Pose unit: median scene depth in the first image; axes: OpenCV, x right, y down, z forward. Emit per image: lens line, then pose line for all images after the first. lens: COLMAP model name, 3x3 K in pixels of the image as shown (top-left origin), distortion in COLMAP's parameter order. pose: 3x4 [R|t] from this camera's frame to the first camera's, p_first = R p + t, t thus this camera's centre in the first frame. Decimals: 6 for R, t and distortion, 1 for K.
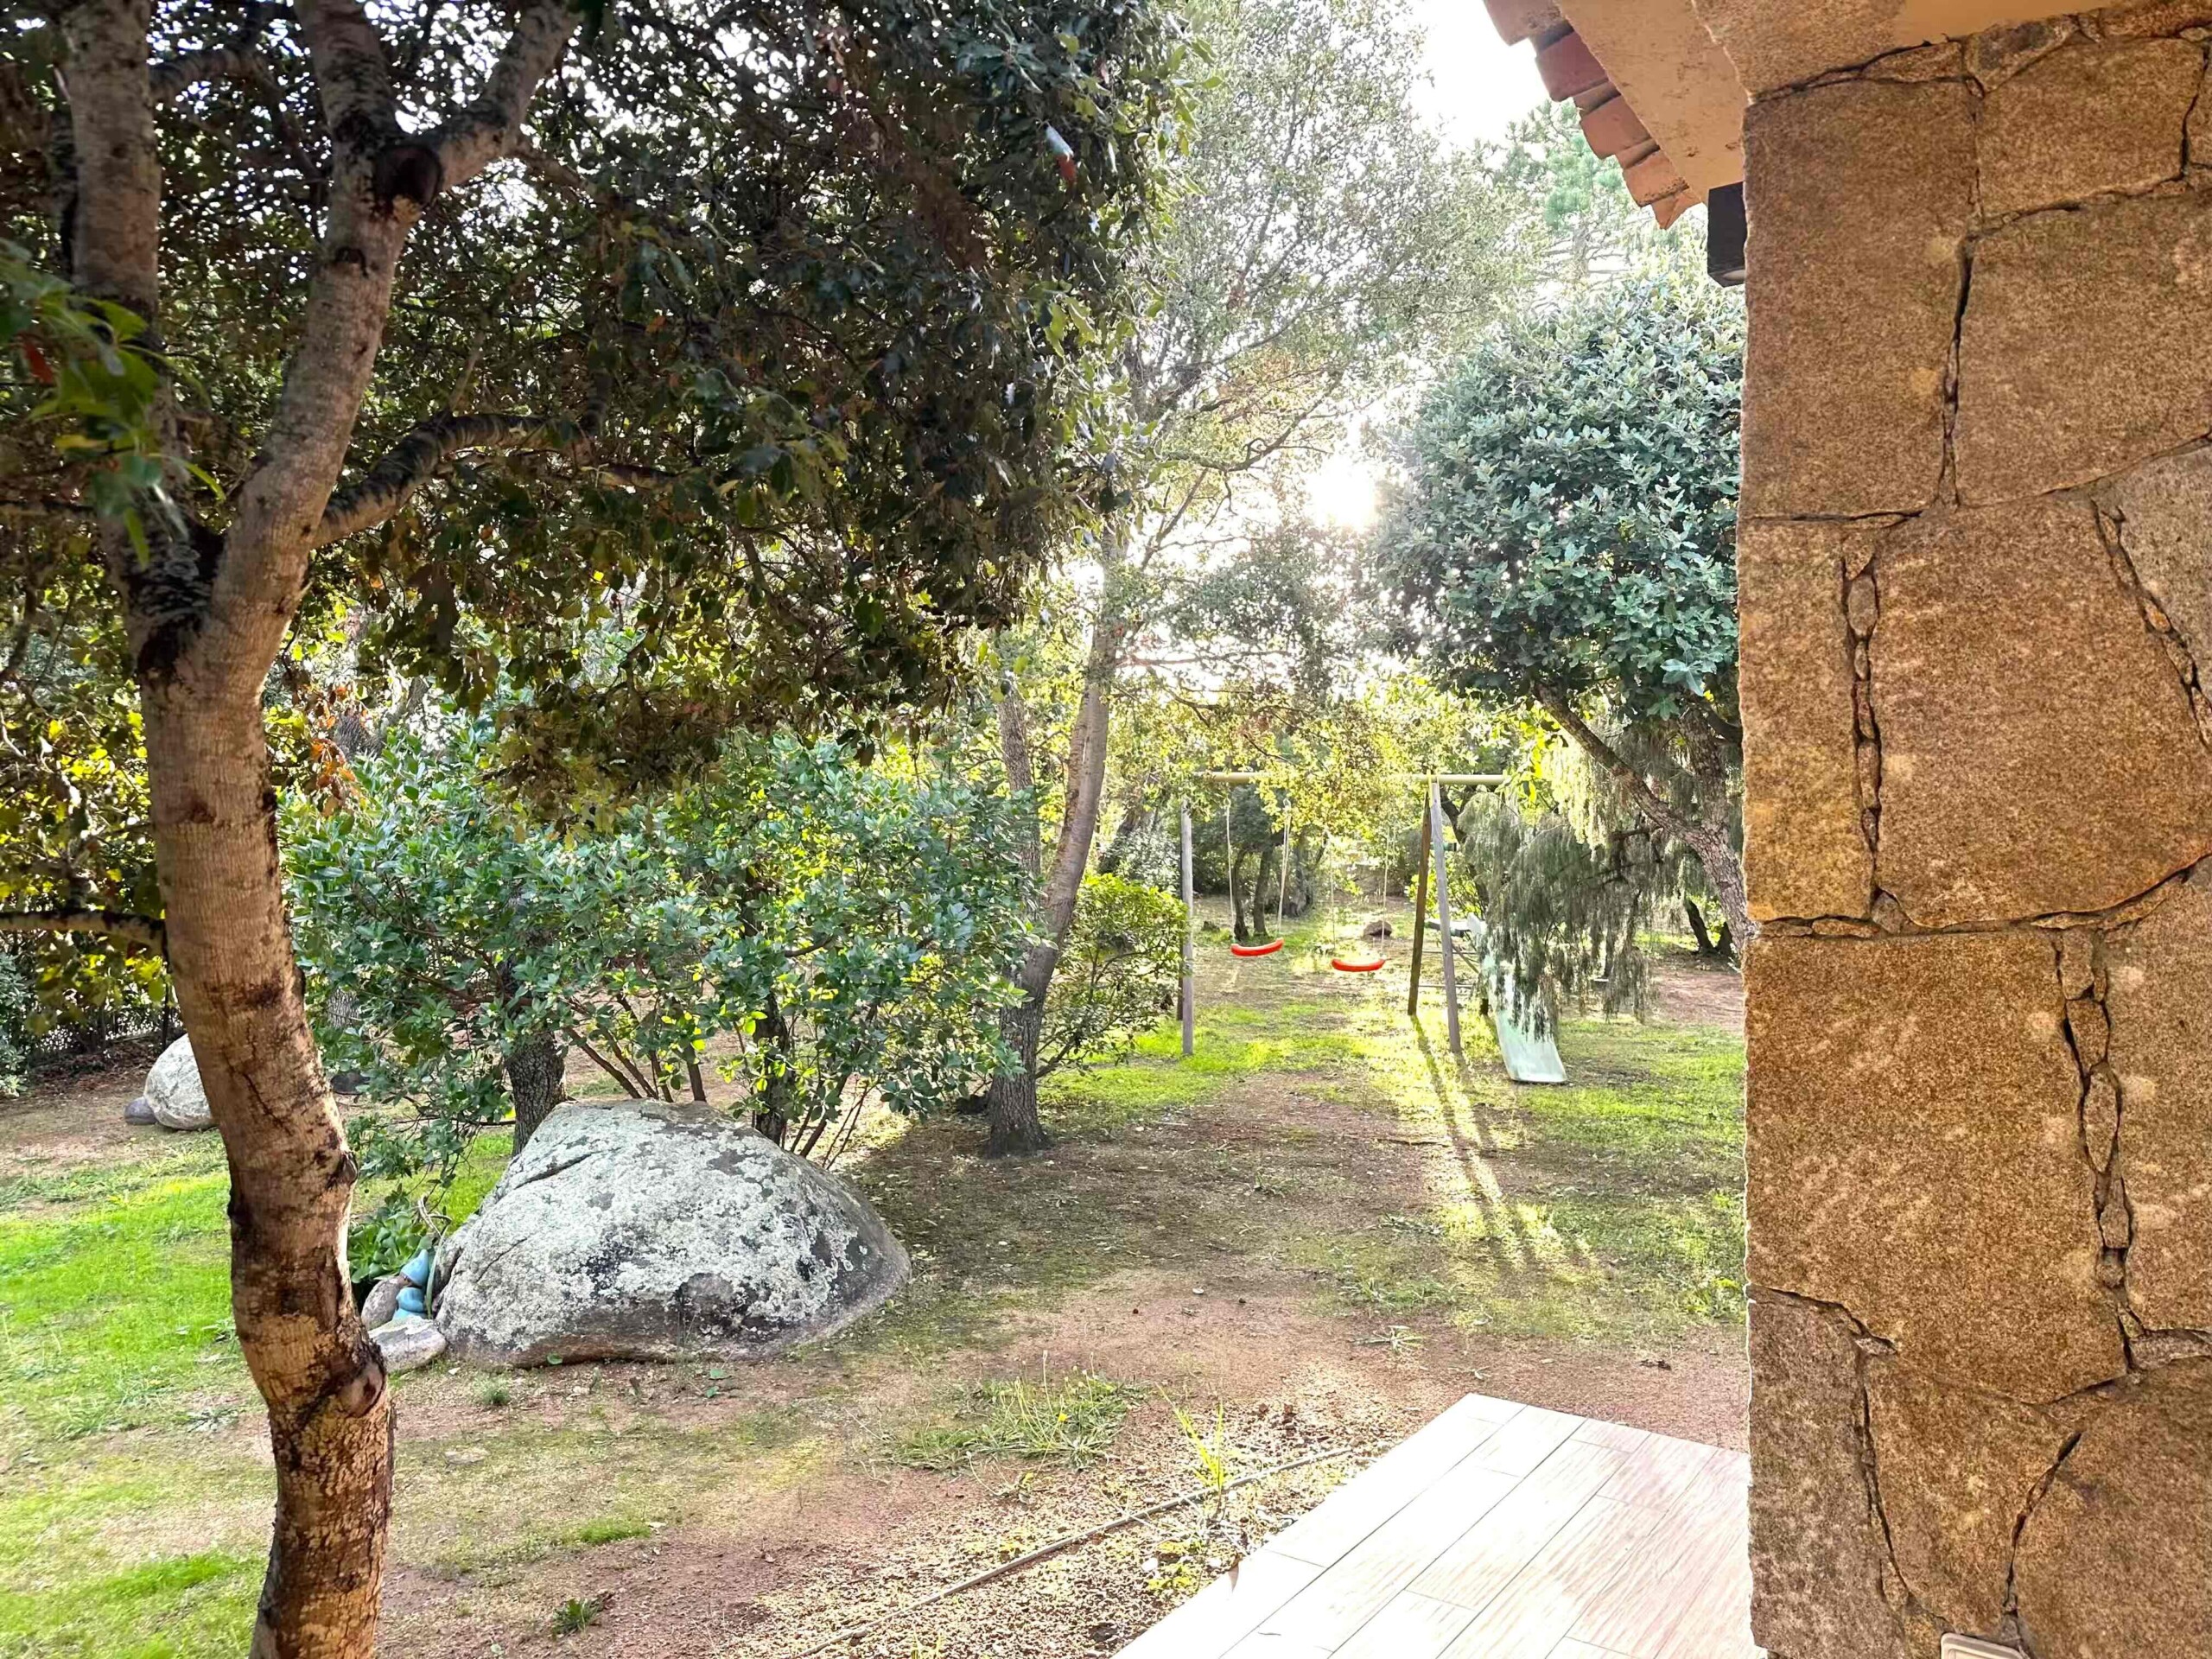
lens RADIAL K [[1546.9, 0, 1100.7], [0, 1546.9, 833.0], [0, 0, 1]] dist [0.055141, 0.001855]
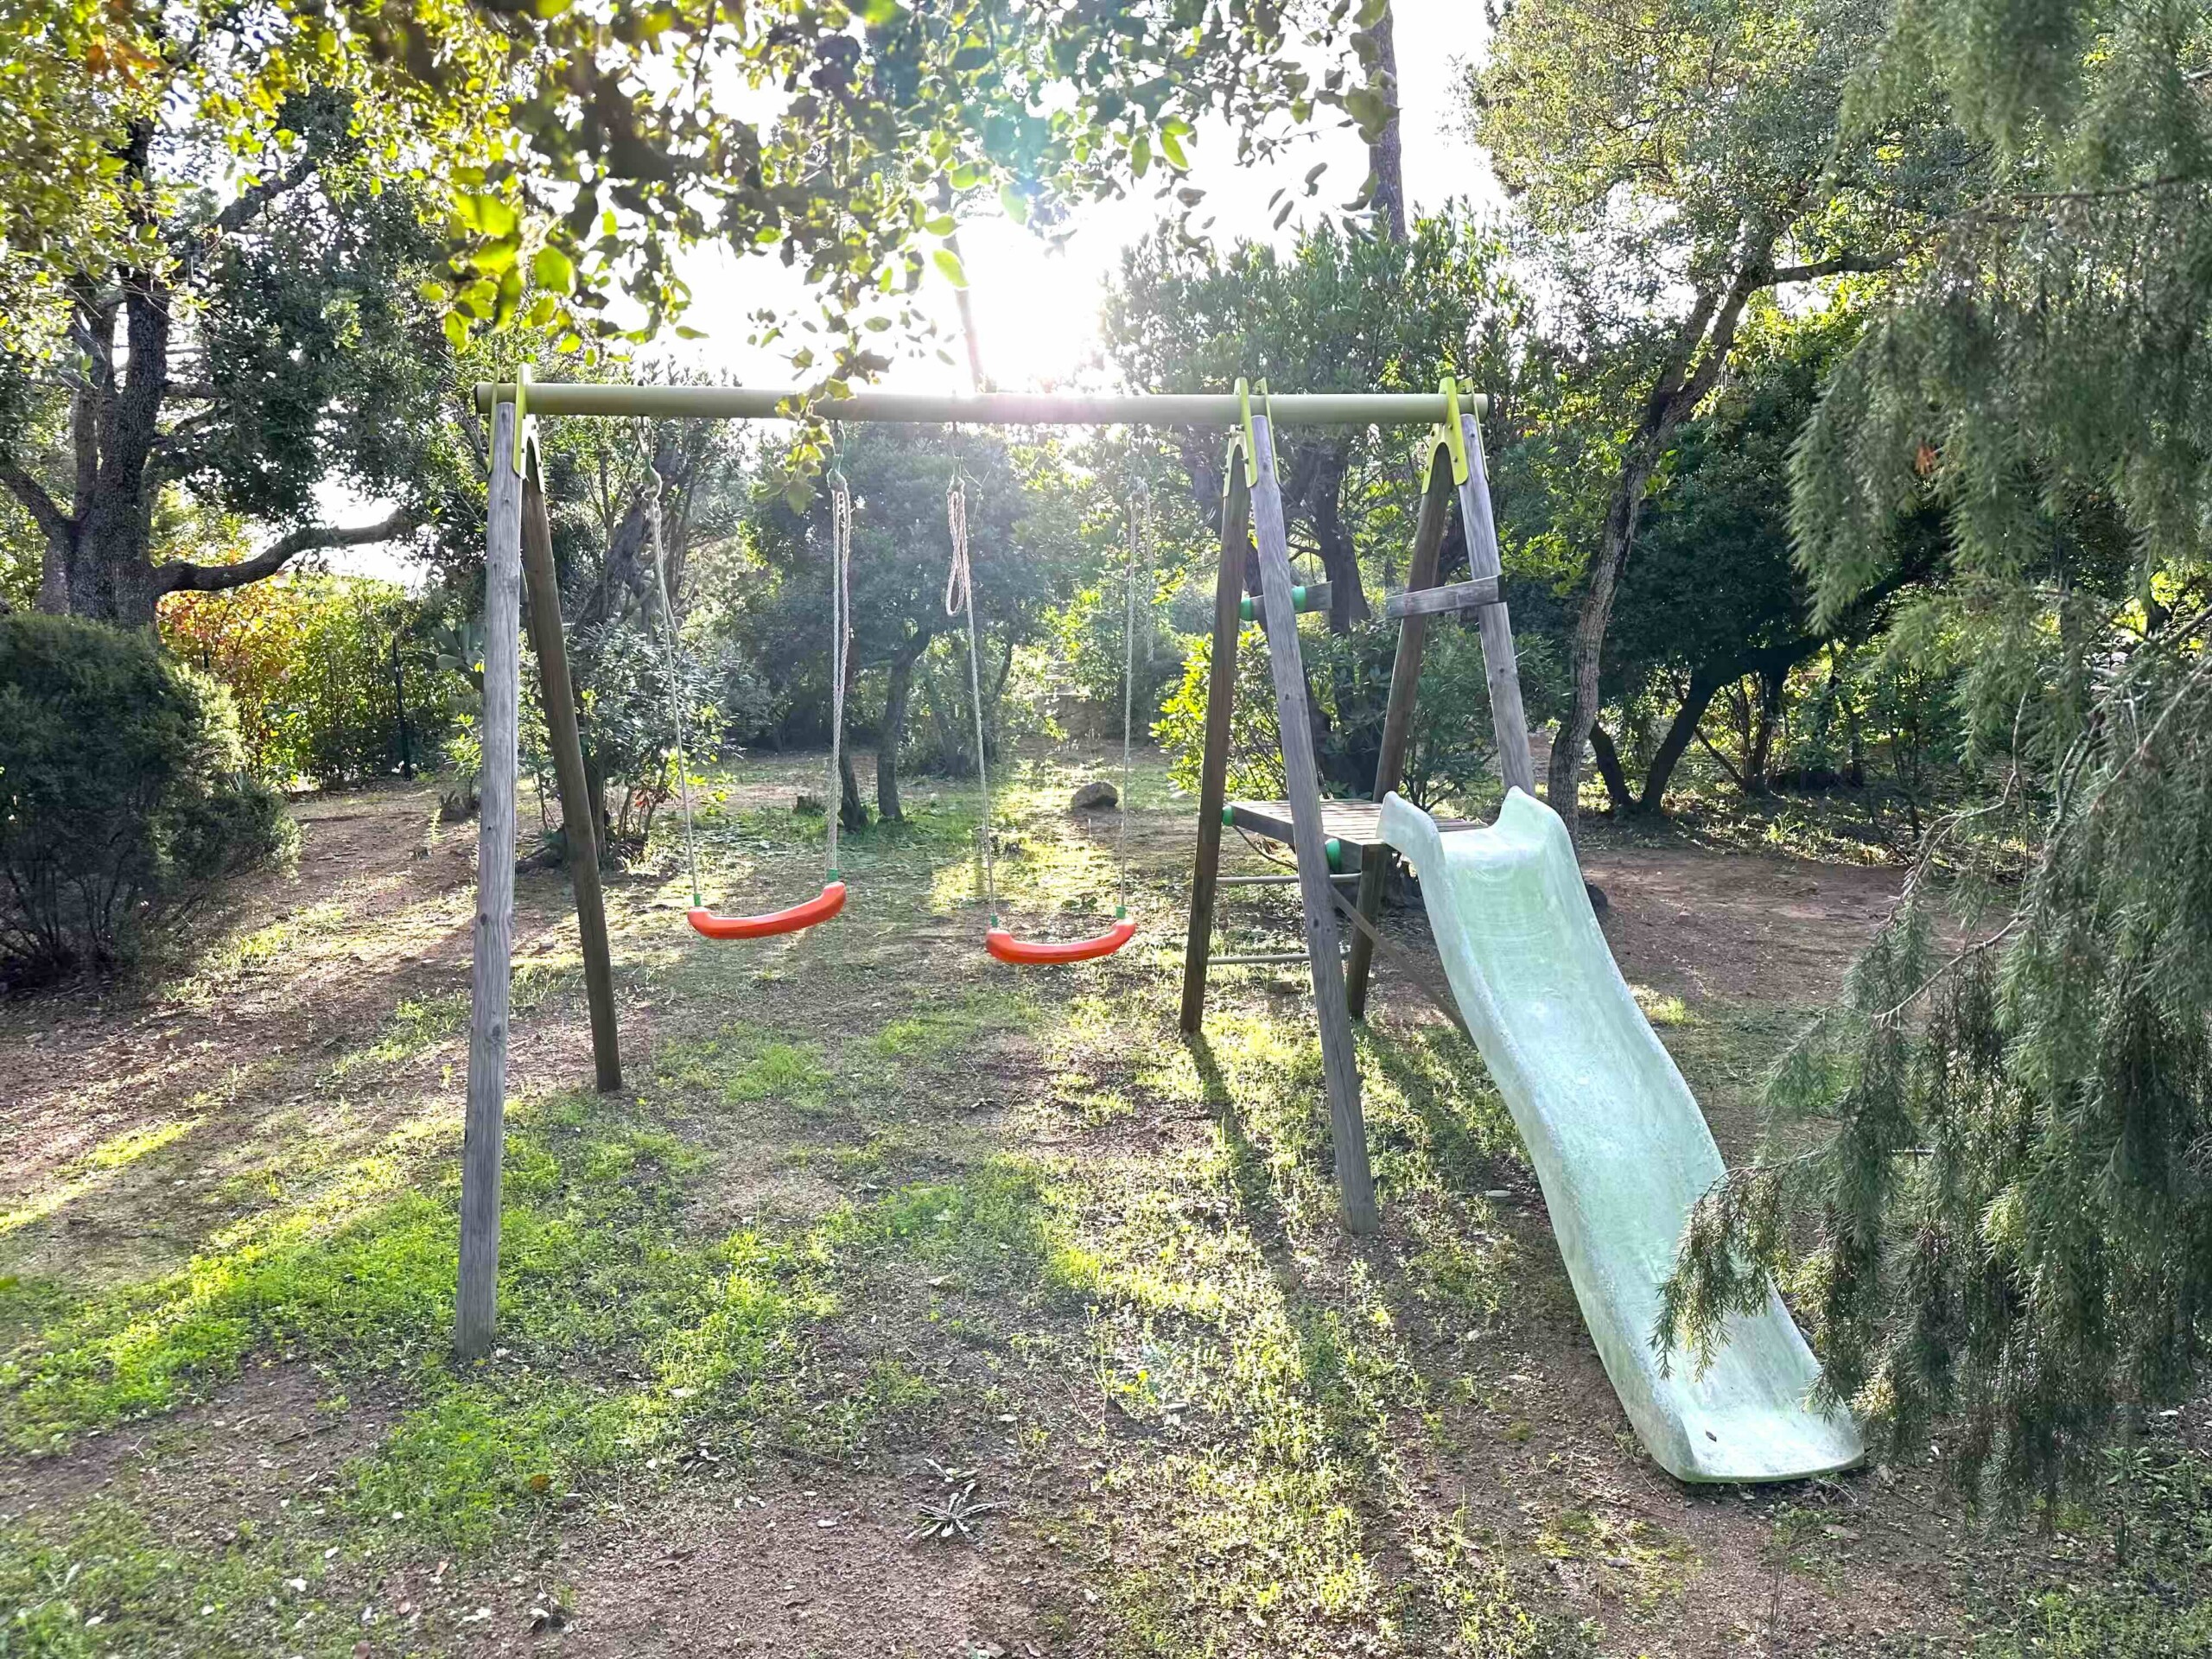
lens RADIAL K [[1546.9, 0, 1104.6], [0, 1546.9, 831.1], [0, 0, 1]] dist [0.055141, 0.001855]
pose [[0.981591, -0.046973, 0.185129, 0.073756], [0.028727, 0.994569, 0.100039, 0.015985], [-0.188823, -0.092879, 0.977609, 0.429566]]
